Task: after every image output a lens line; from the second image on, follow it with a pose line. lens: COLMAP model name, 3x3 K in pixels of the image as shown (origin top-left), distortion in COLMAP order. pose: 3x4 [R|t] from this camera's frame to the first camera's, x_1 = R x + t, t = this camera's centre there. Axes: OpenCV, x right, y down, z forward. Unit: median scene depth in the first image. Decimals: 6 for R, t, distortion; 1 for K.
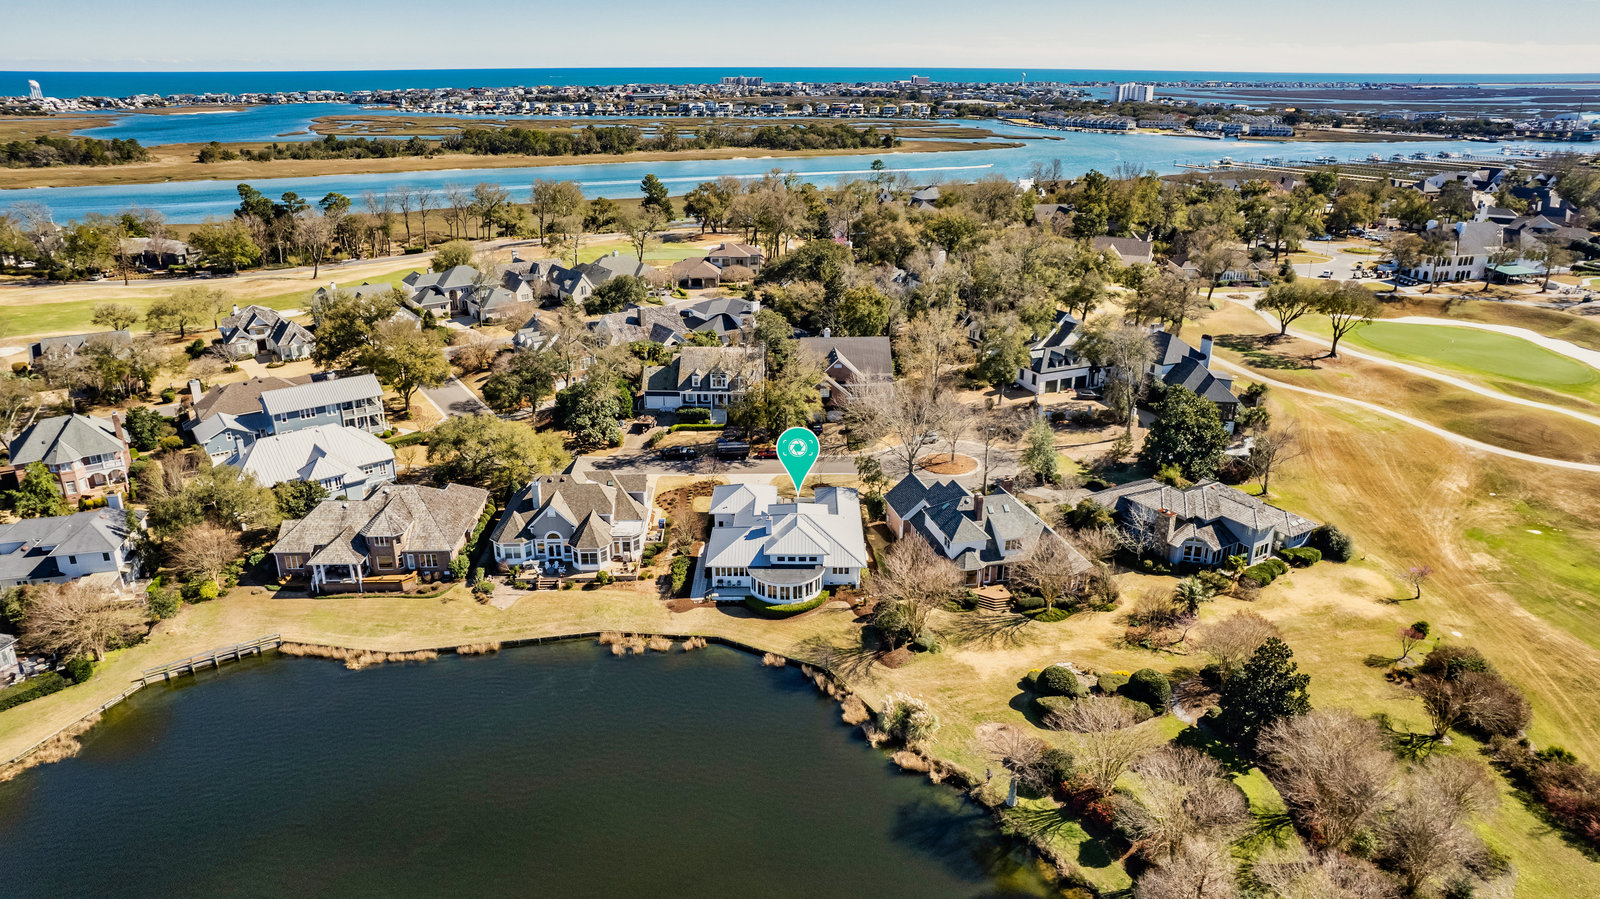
lens RADIAL K [[1017.5, 0, 800.0], [0, 1017.5, 449.5], [0, 0, 1]] dist [-0.078773, 0.064352]
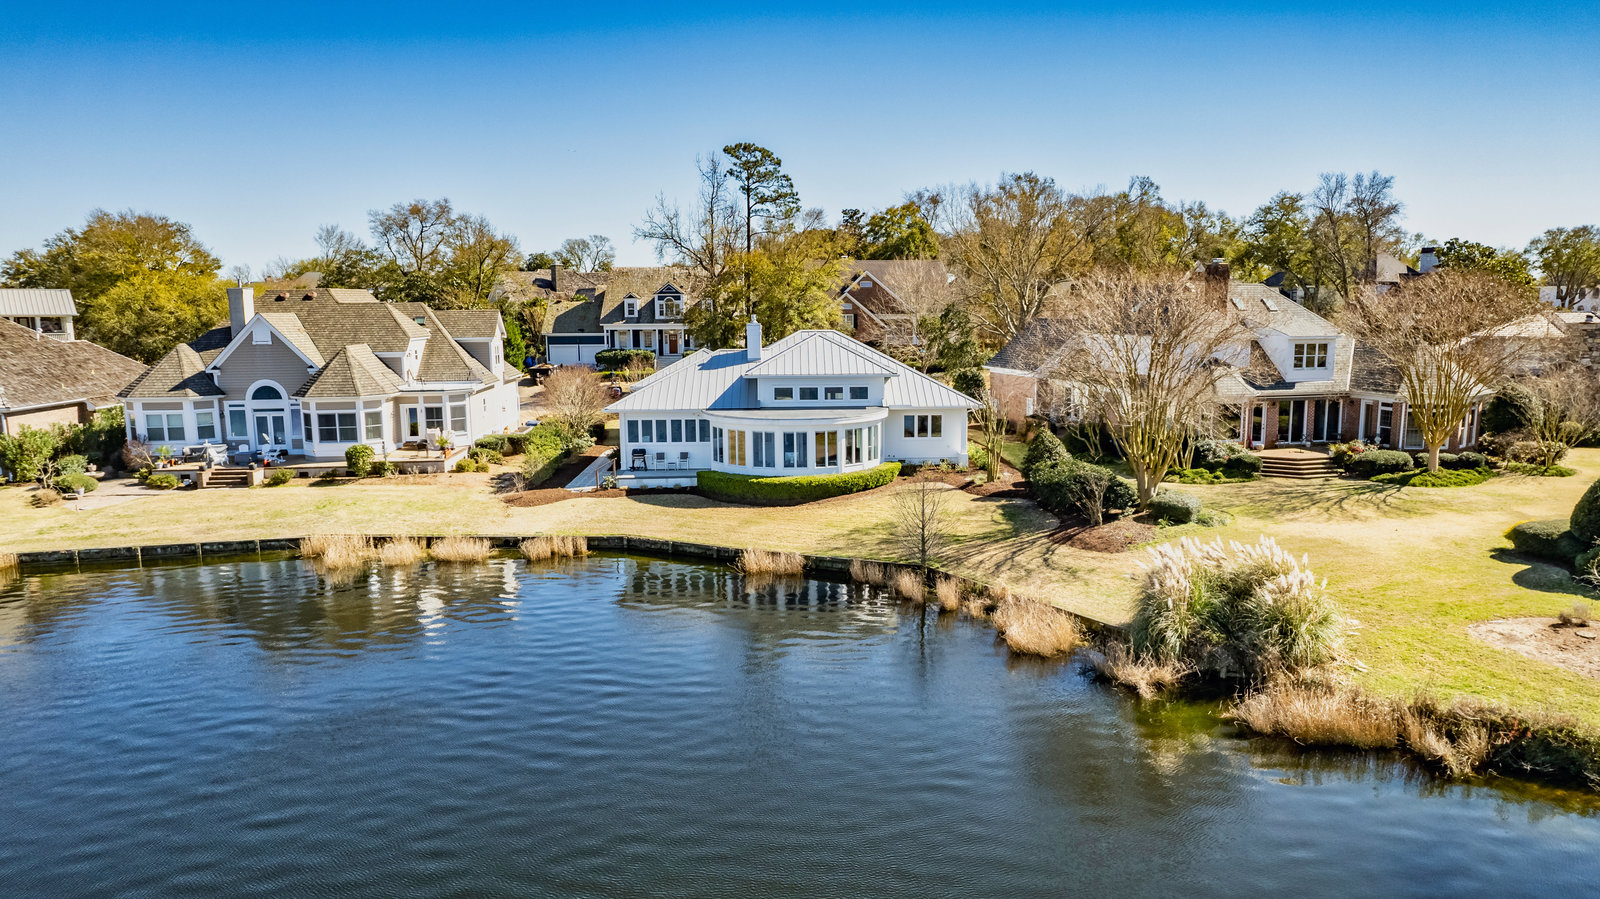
lens RADIAL K [[1079.7, 0, 855.2], [0, 1079.7, 478.2], [0, 0, 1]] dist [-0.049429, 0.003845]
pose [[0.997775, -0.017862, 0.064230, -0.018346], [0.029871, 0.981099, -0.191189, 0.228446], [-0.059601, 0.192682, 0.979449, 0.561569]]
